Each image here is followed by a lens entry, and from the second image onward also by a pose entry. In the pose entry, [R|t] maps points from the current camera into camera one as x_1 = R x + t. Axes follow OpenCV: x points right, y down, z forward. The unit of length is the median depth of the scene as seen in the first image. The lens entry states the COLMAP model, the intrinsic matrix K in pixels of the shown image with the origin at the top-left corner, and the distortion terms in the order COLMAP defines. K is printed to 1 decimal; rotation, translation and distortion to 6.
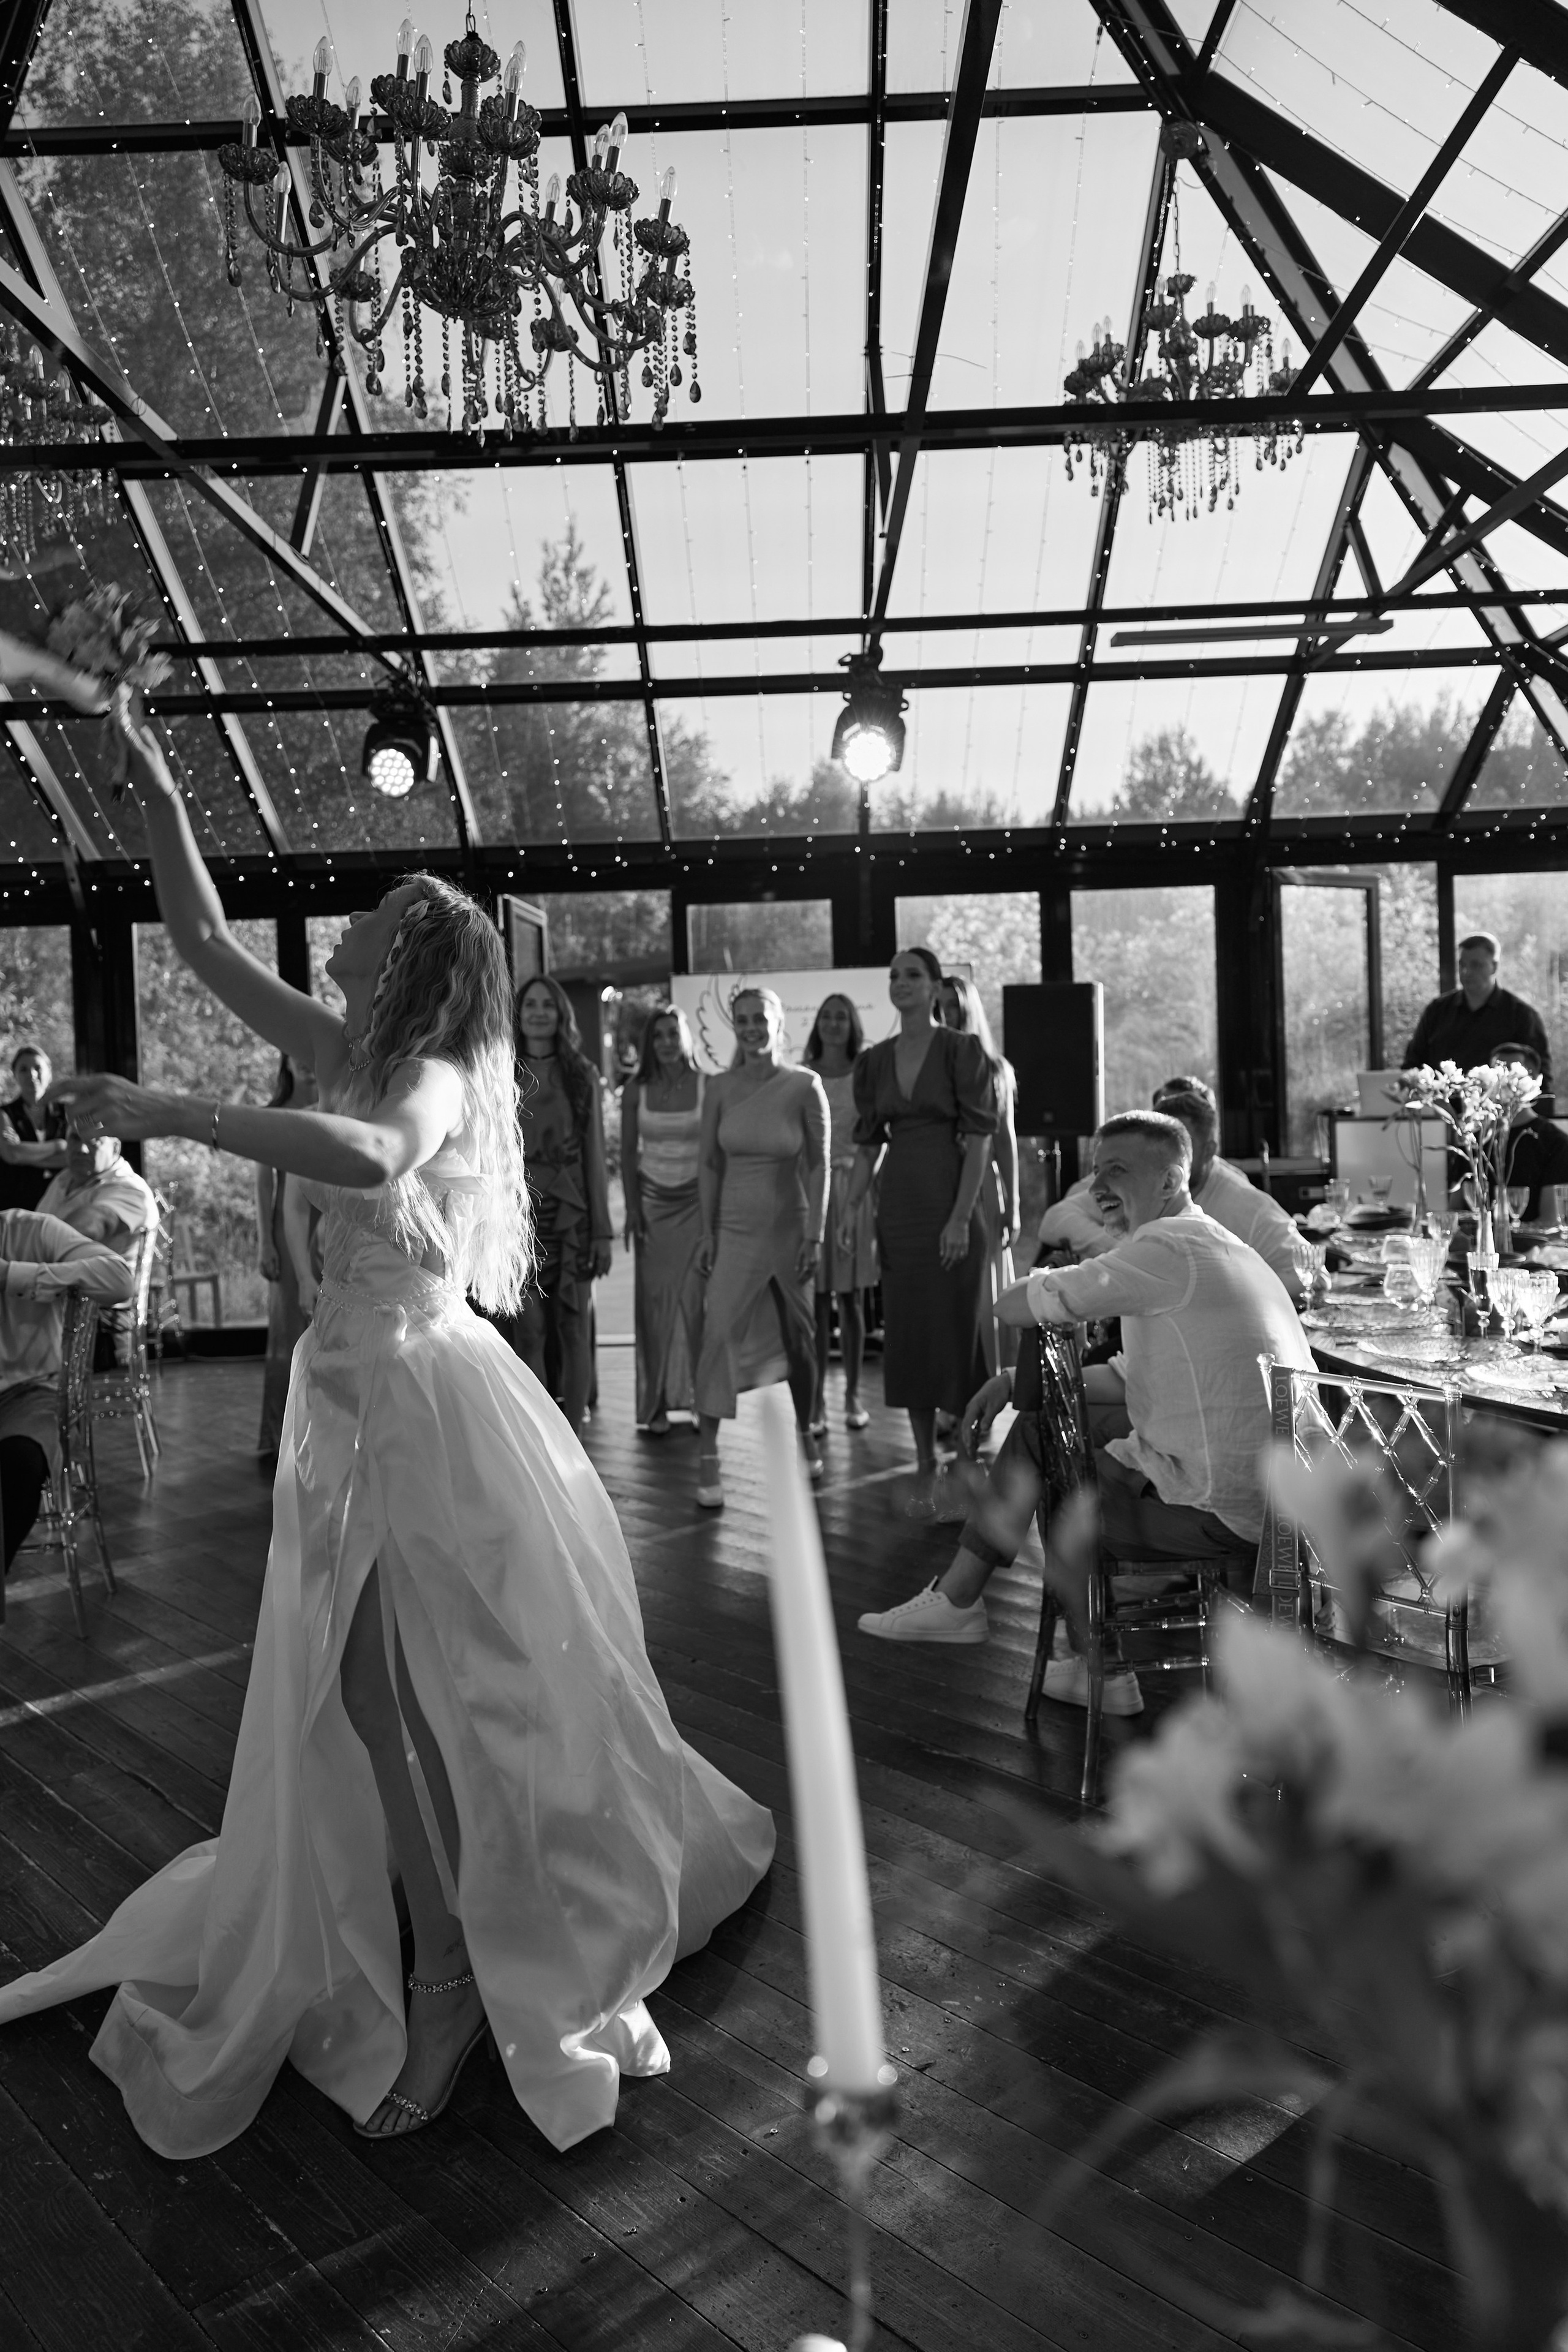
lens RADIAL K [[1528.0, 0, 768.9], [0, 1528.0, 1097.4], [0, 0, 1]] dist [-0.004571, 0.000125]
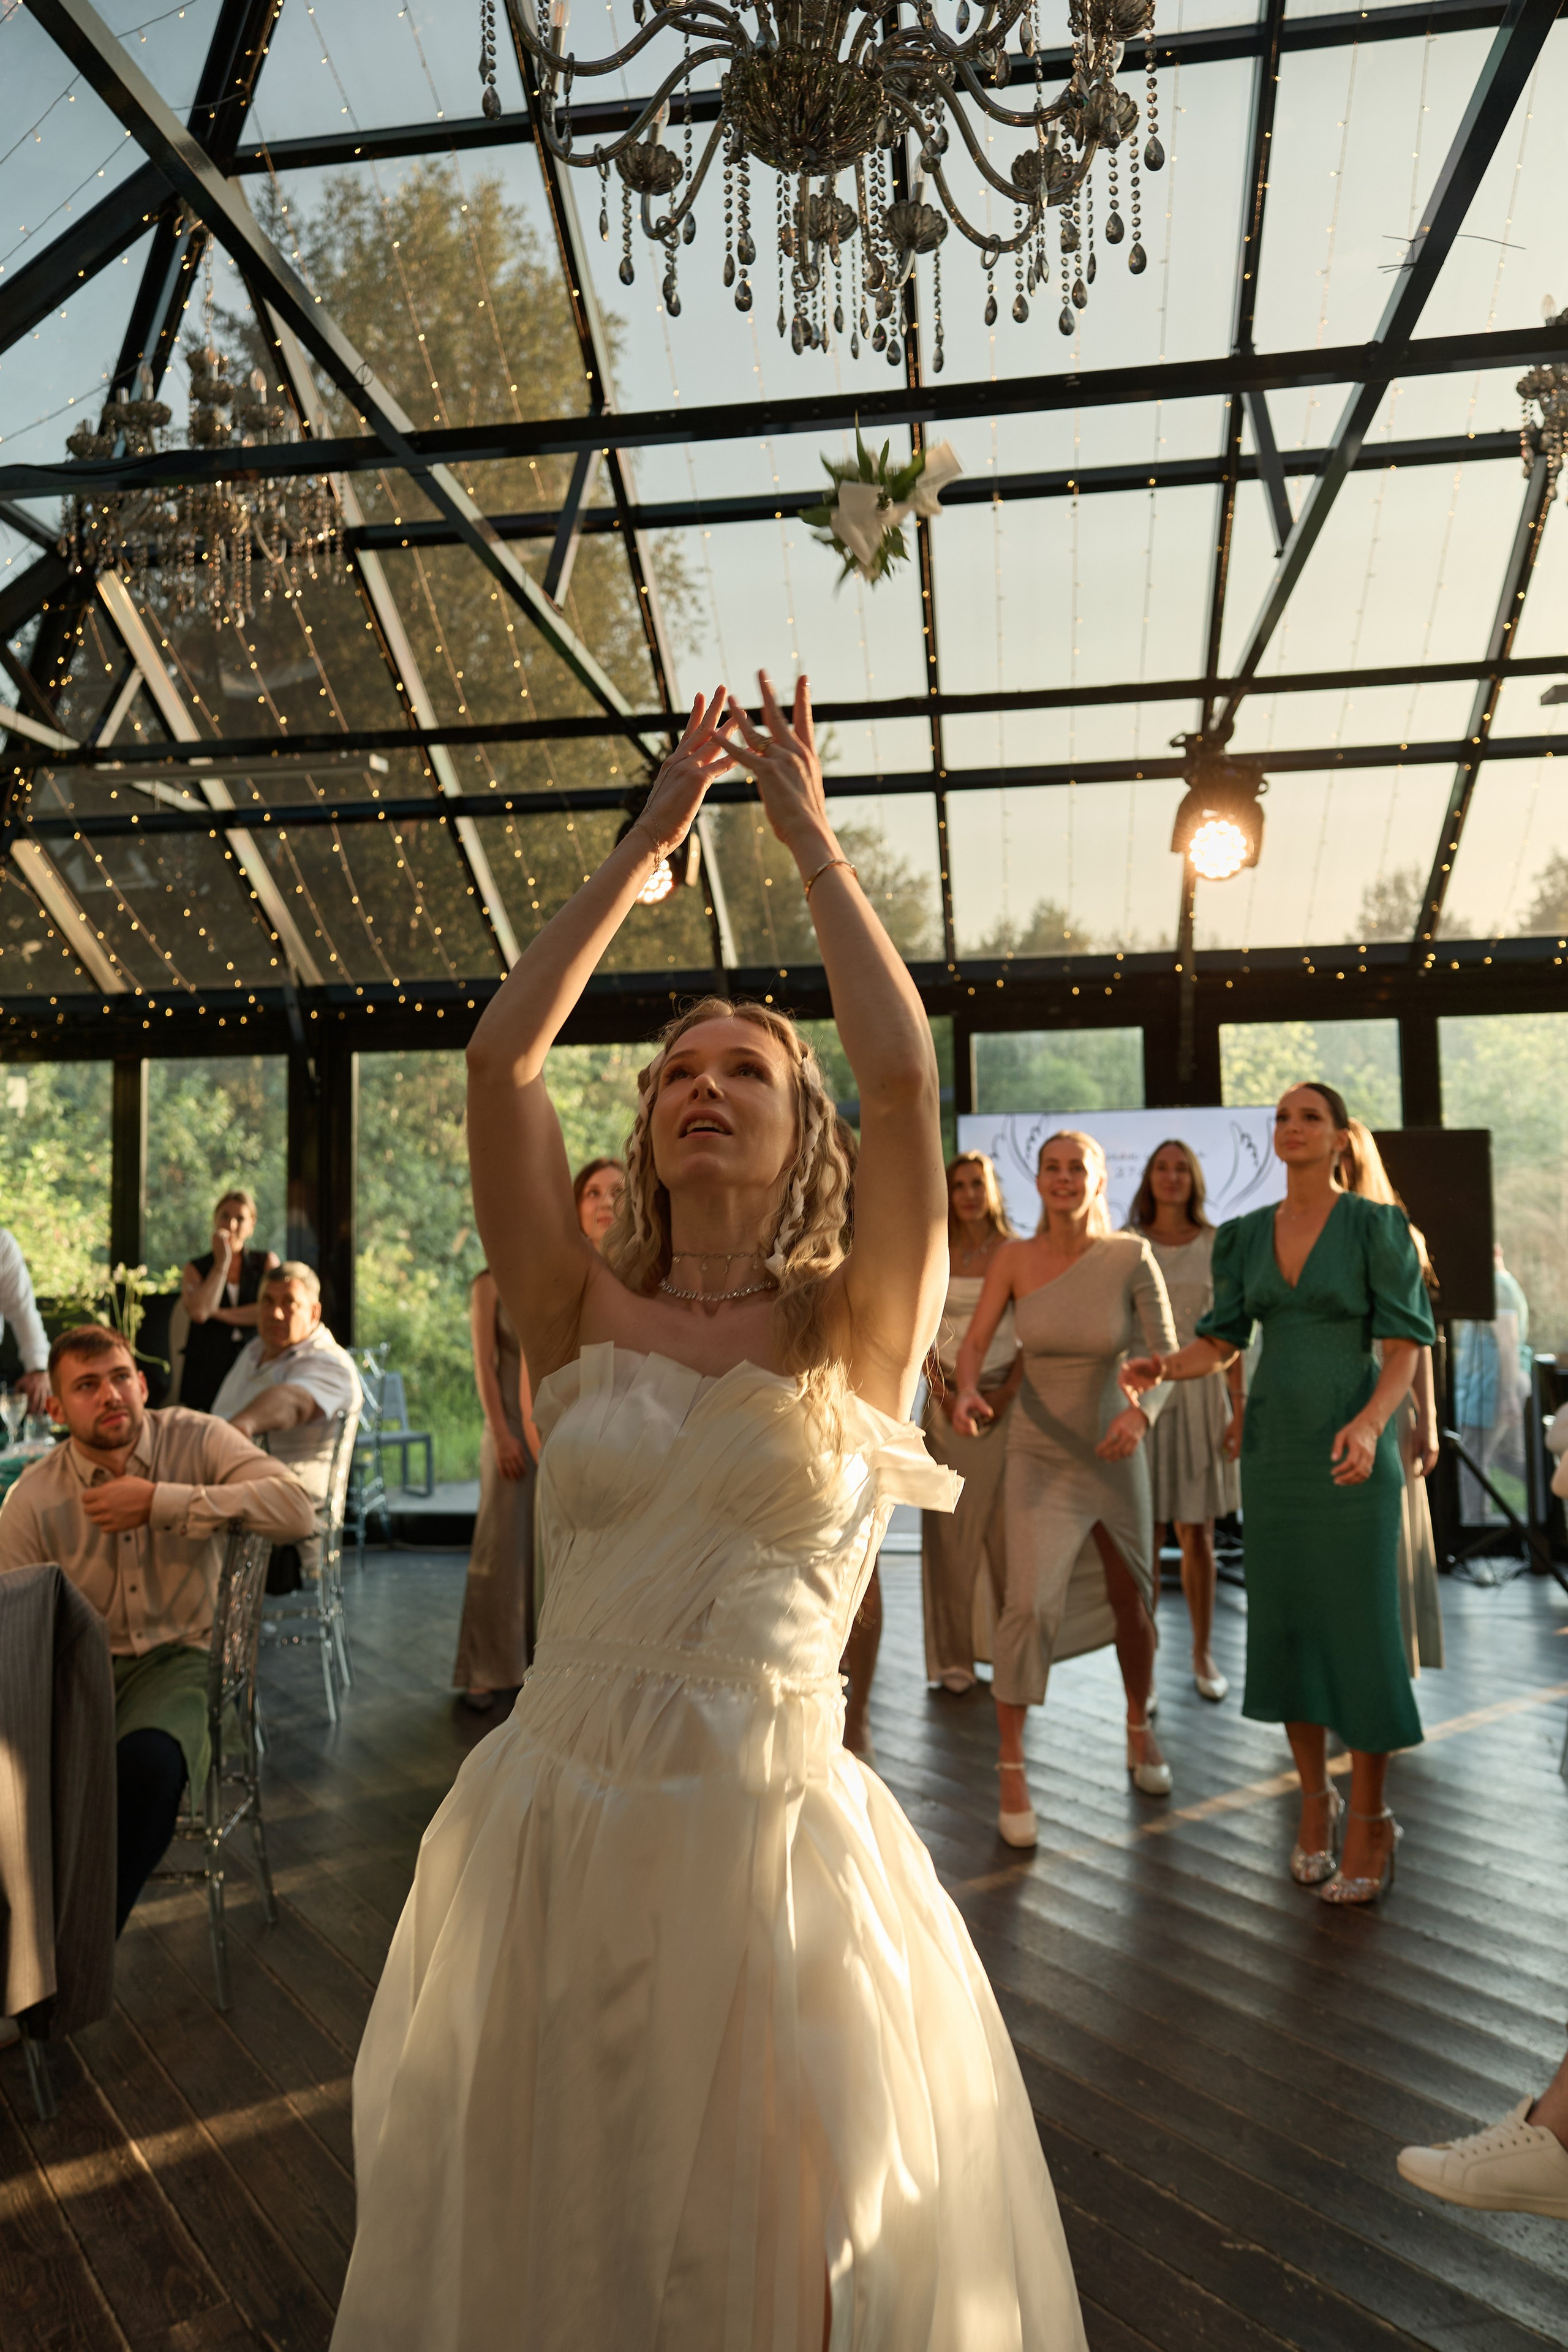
lens RADIAL K [[1528.0, 0, 773.9], [0, 1528.0, 1109.7], [0, 0, 1]] dist [-0.004571, 0.000125]
pose [[0.990998, 0.007309, -0.133676, -0.055488], [-0.018656, 0.996305, -0.083834, -0.011076], [0.132570, 0.085574, 0.987473, 0.162901]]
